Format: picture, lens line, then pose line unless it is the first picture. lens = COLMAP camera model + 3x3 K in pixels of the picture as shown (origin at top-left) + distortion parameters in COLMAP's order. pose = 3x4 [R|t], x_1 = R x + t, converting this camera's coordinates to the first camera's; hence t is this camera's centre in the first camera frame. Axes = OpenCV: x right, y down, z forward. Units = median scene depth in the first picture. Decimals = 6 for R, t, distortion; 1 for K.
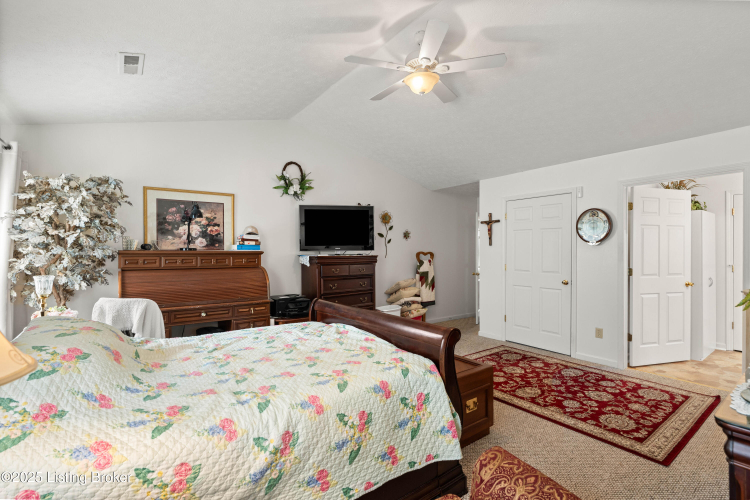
lens RADIAL K [[342.4, 0, 375.0], [0, 342.4, 250.0], [0, 0, 1]] dist [0.000236, 0.000082]
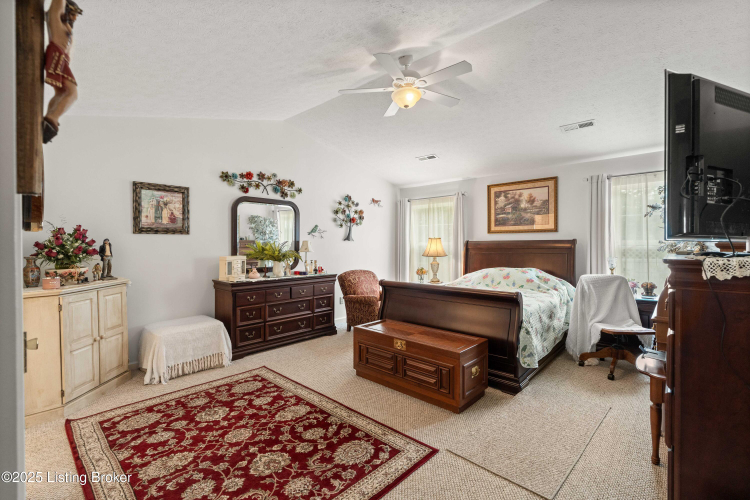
lens RADIAL K [[342.4, 0, 375.0], [0, 342.4, 250.0], [0, 0, 1]] dist [0.000236, 0.000082]
pose [[-0.982979, 0.007130, -0.183577, 0.427159], [0.004599, 0.999889, 0.014206, 0.008200], [0.183658, 0.013120, -0.982903, 1.973720]]
